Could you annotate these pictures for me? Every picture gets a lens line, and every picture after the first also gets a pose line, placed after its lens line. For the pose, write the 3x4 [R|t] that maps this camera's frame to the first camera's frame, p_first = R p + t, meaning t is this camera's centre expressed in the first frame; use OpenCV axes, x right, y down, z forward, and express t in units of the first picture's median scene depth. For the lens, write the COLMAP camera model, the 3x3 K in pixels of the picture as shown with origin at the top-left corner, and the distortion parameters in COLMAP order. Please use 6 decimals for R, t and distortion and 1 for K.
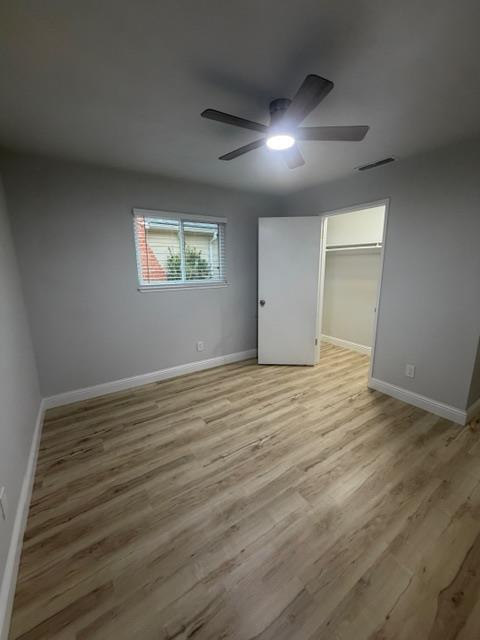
lens RADIAL K [[258.1, 0, 239.5], [0, 258.1, 317.9], [0, 0, 1]] dist [0.000246, 0.000581]
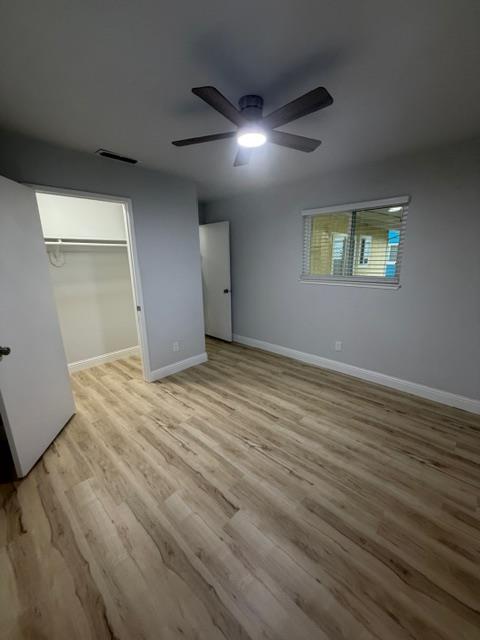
lens RADIAL K [[258.1, 0, 241.8], [0, 258.1, 316.1], [0, 0, 1]] dist [0.000246, 0.000581]
pose [[-0.243234, -0.204564, 0.948151, -0.653033], [0.213699, 0.942188, 0.258099, -0.216205], [-0.946134, 0.265398, -0.185457, 0.993861]]
